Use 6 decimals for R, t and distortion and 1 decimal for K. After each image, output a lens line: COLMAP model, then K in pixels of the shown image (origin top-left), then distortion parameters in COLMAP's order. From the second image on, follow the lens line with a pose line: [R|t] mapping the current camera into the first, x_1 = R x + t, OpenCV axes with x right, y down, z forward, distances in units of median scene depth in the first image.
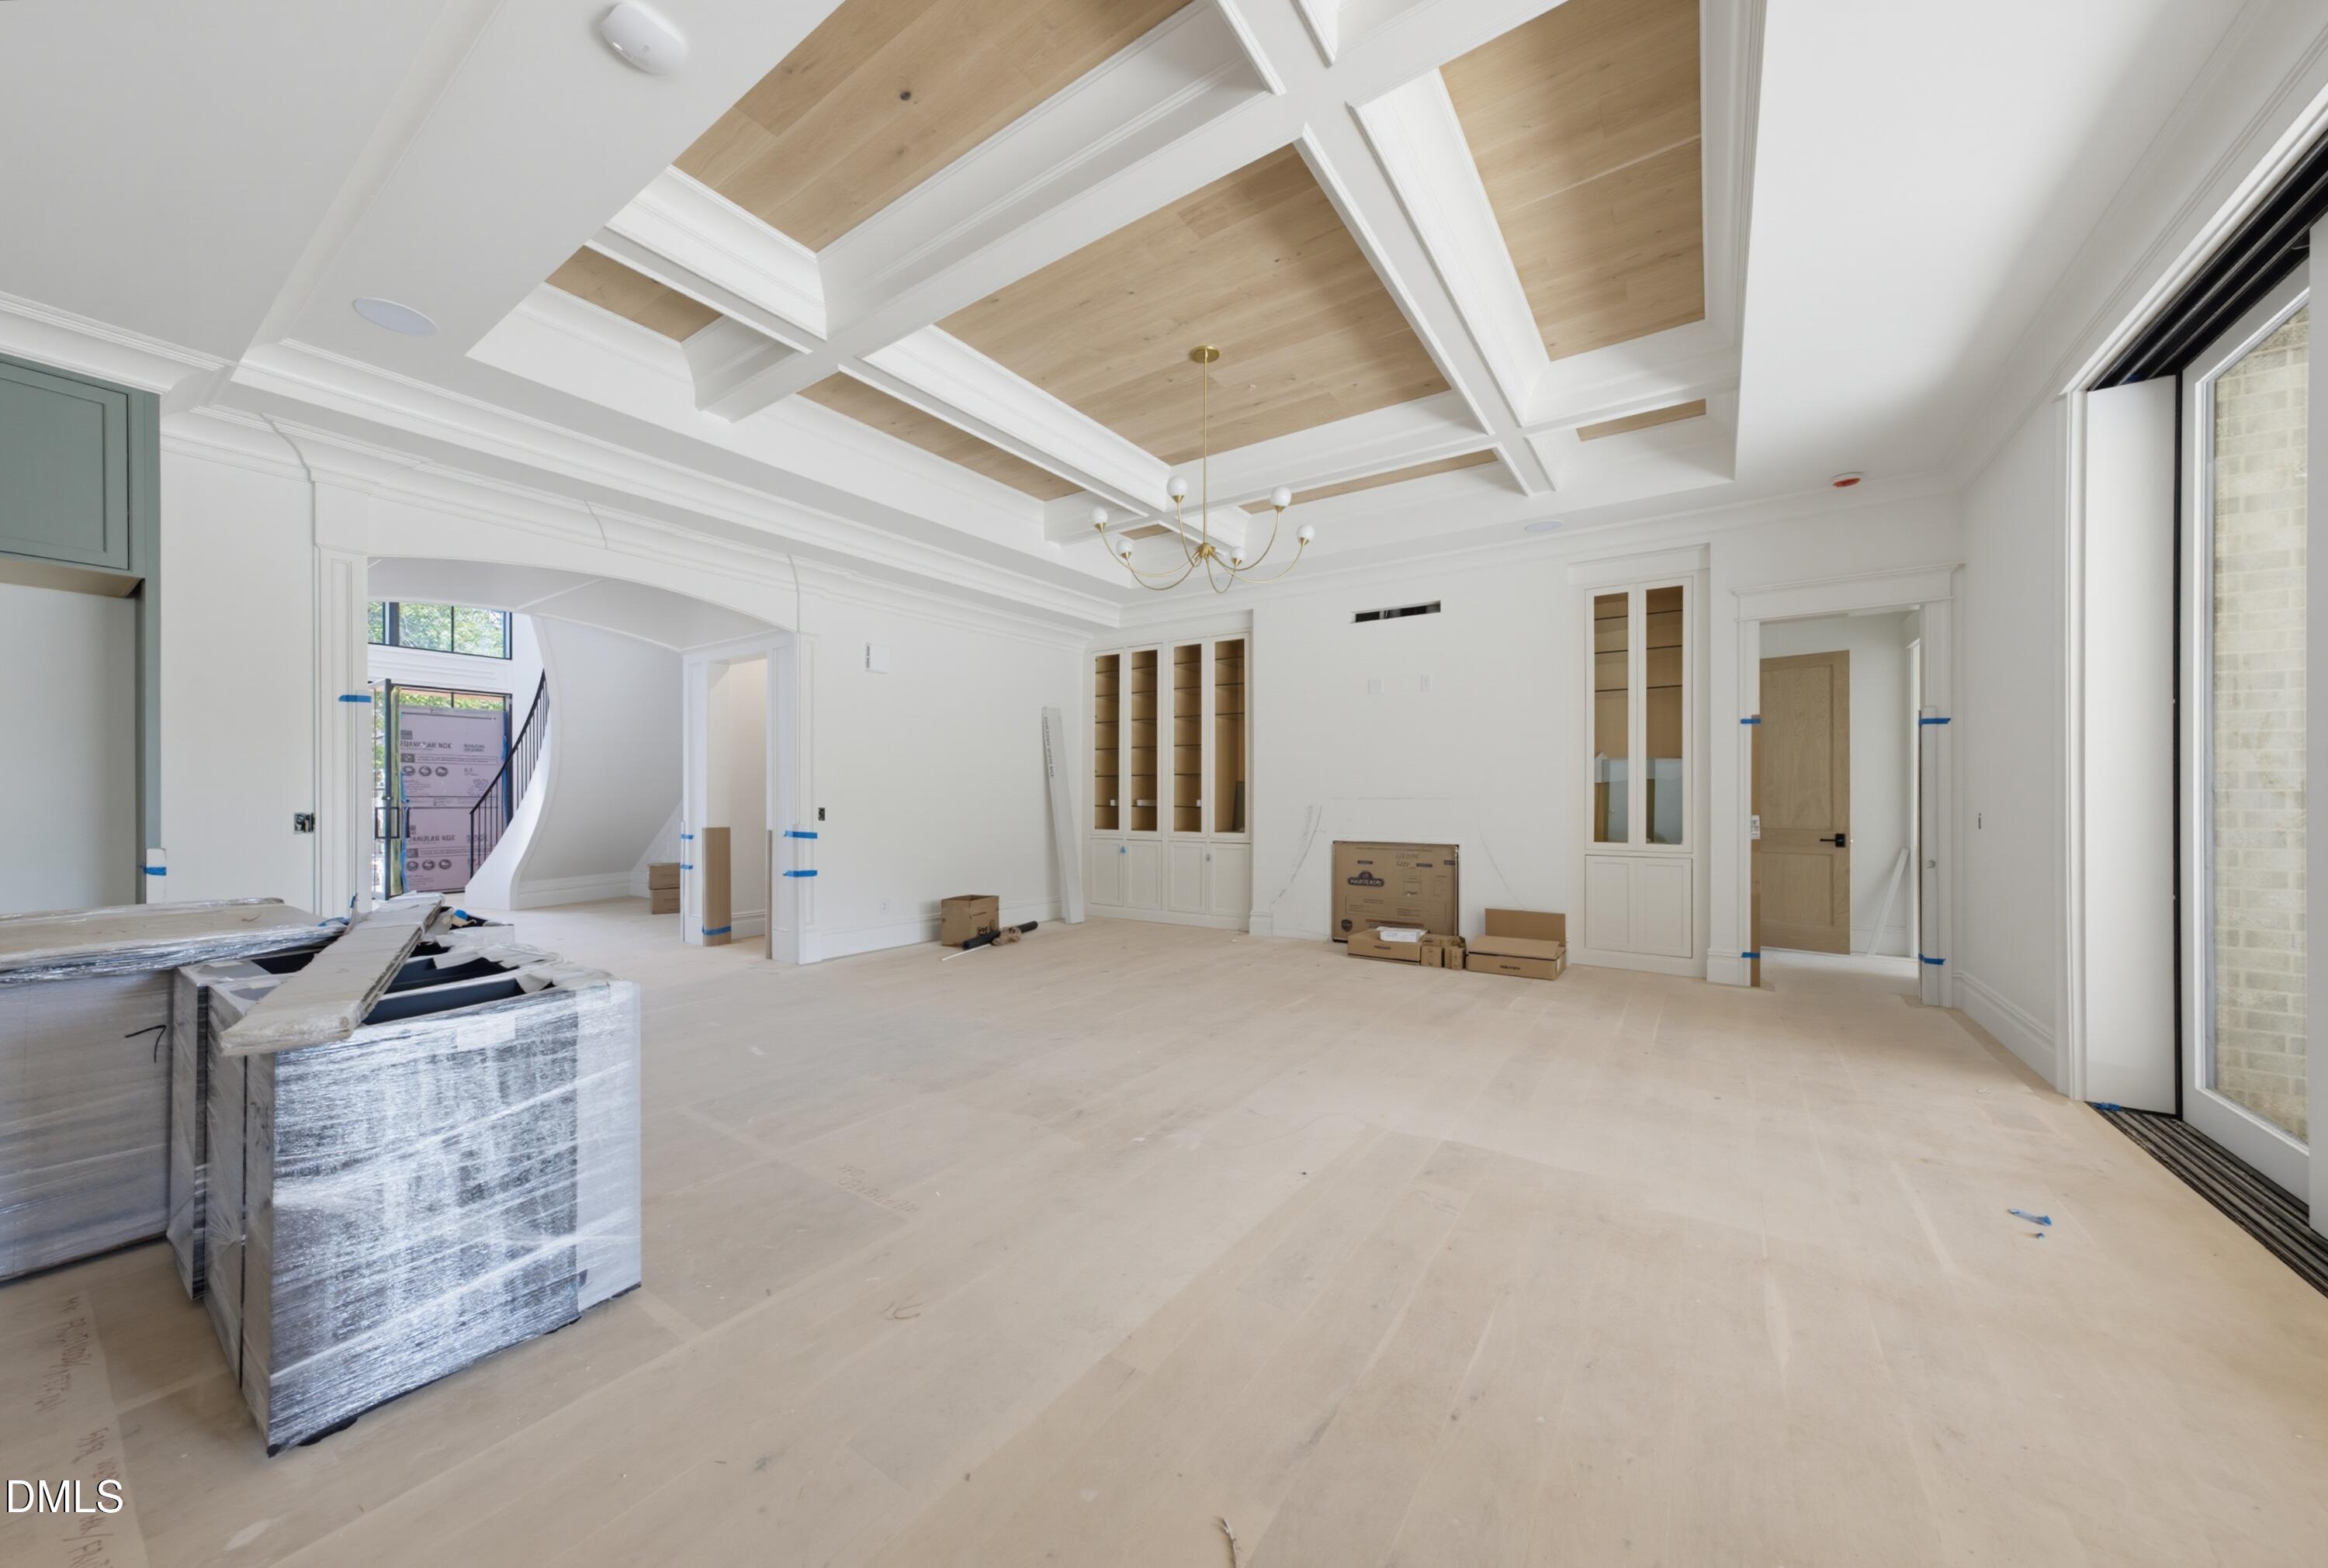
lens RADIAL K [[803.0, 0, 1159.2], [0, 803.0, 792.2], [0, 0, 1]] dist [-0.051226, 0.021934]
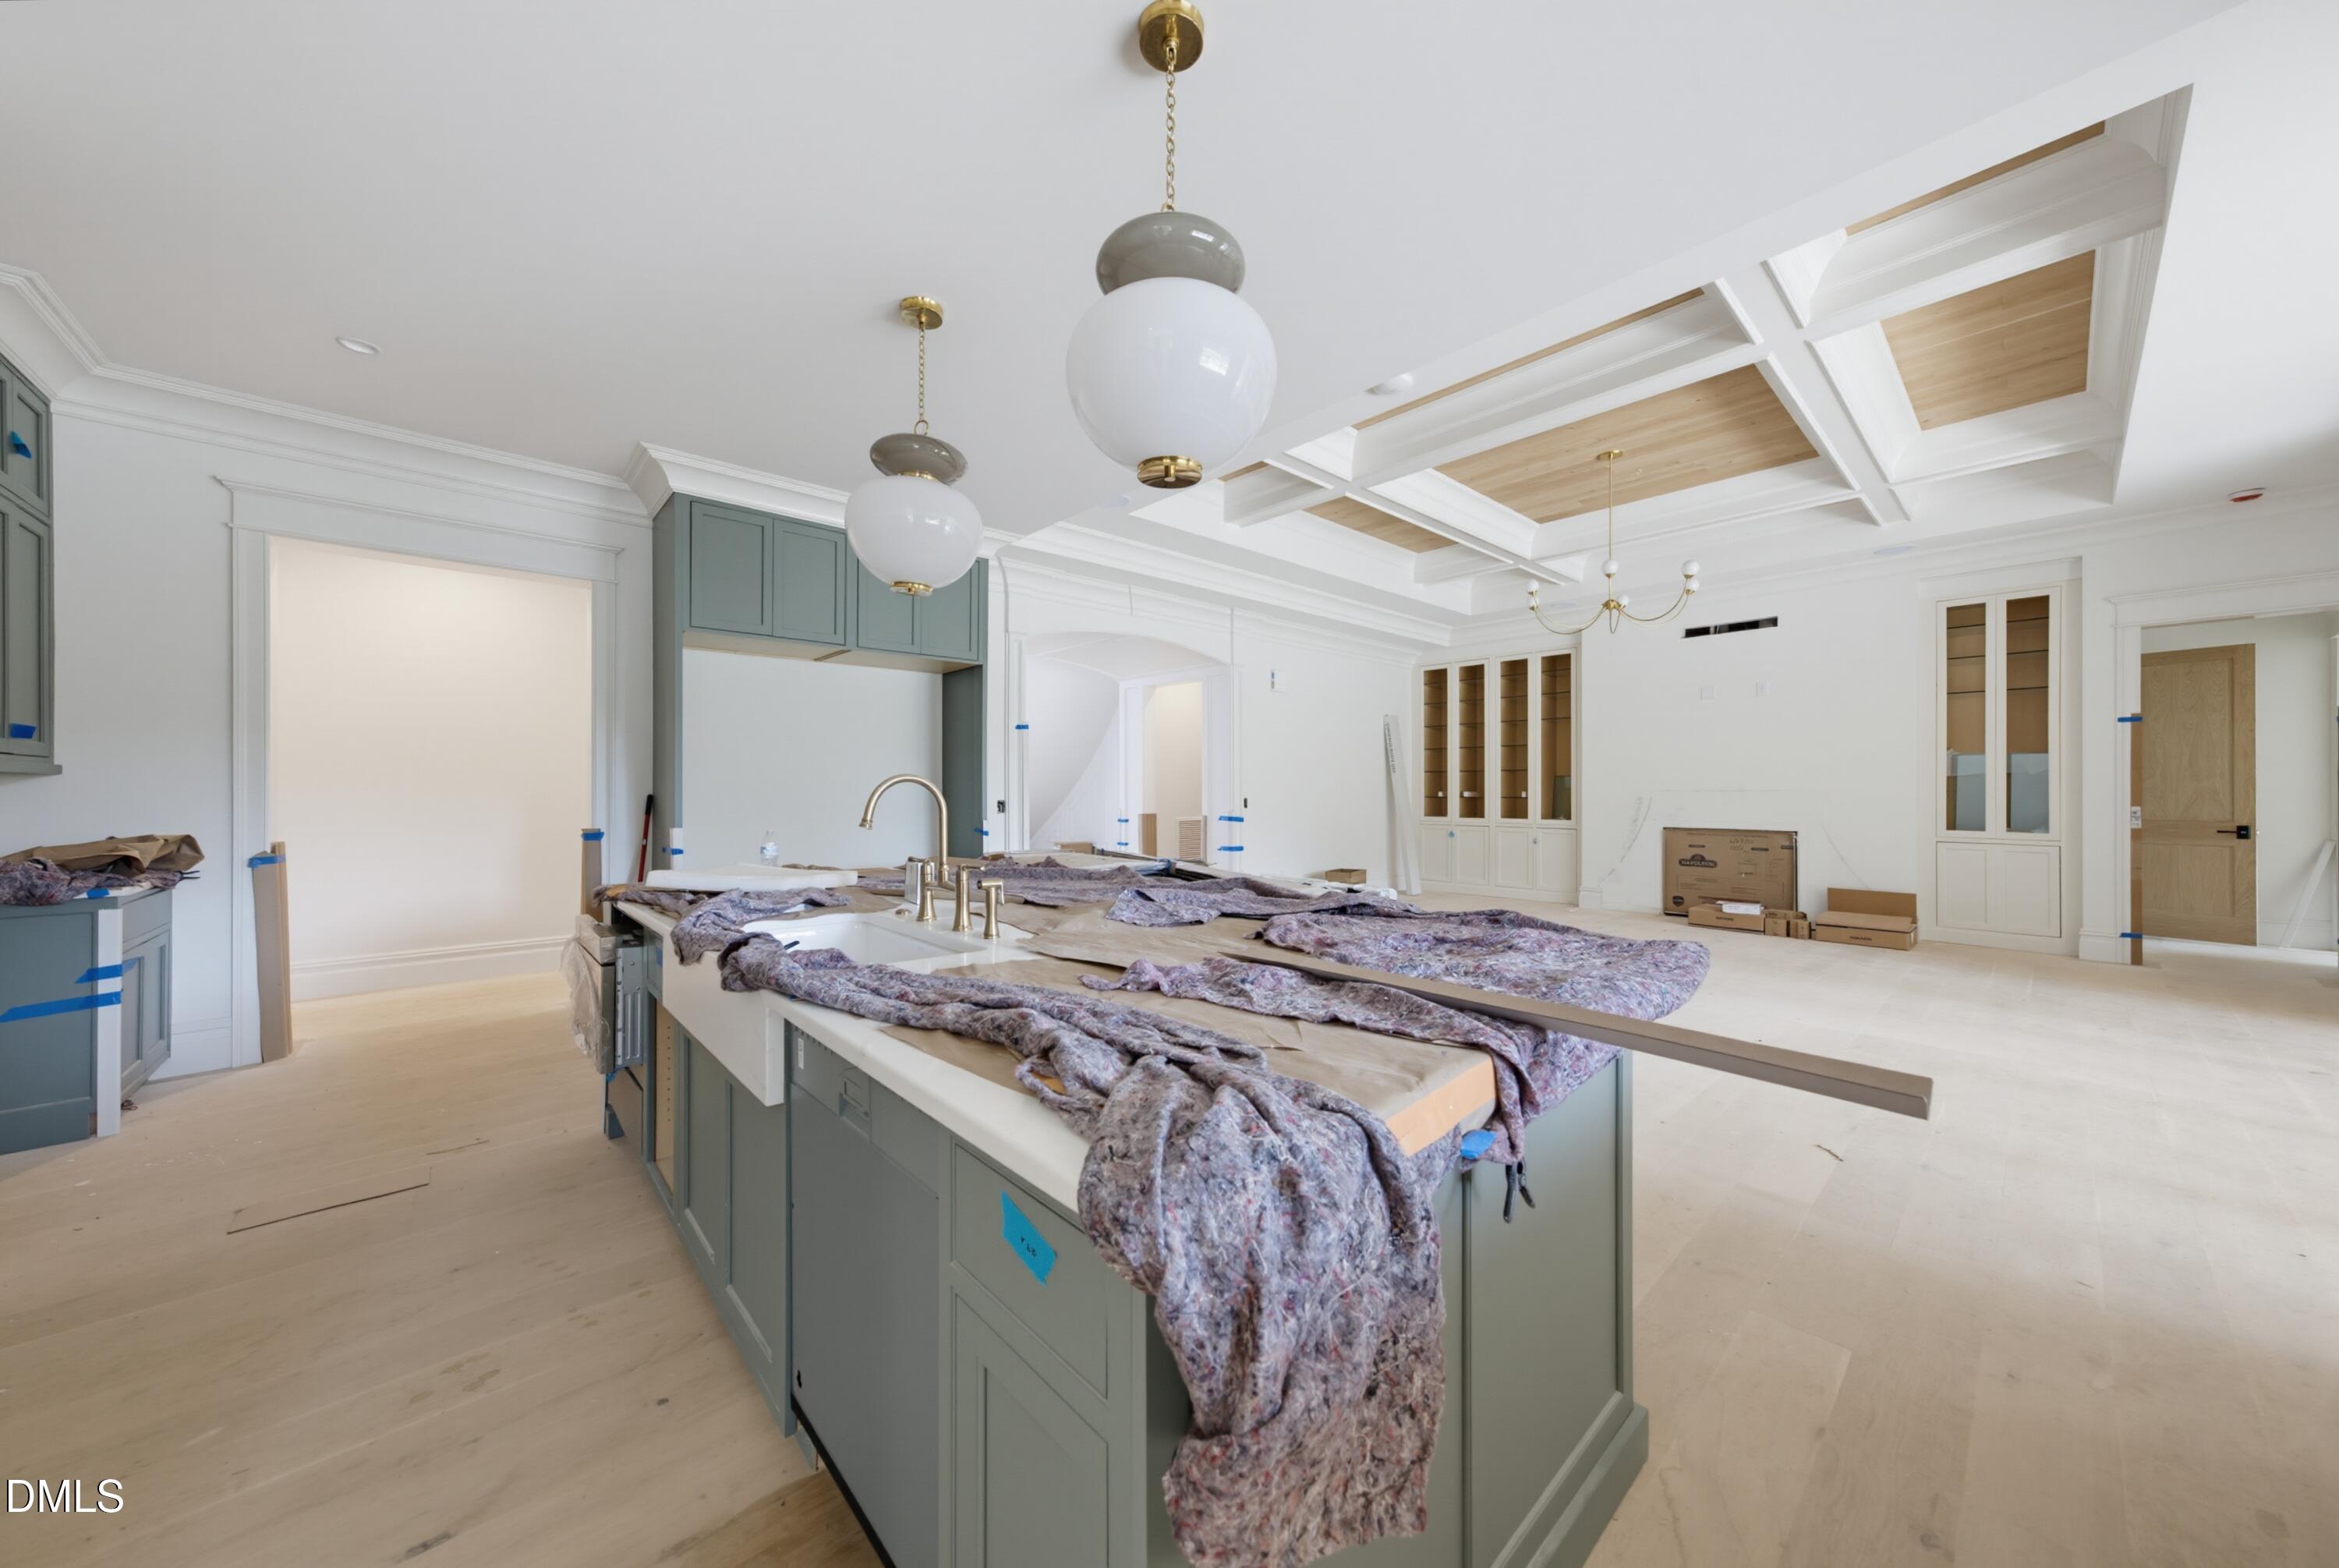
lens RADIAL K [[799.0, 0, 1169.5], [0, 799.0, 784.0], [0, 0, 1]] dist [0.001205, 0.000269]
pose [[0.974309, -0.001776, -0.225210, -0.254611], [0.001935, 0.999998, 0.000485, -0.004250], [0.225208, -0.000908, 0.974310, -0.330320]]
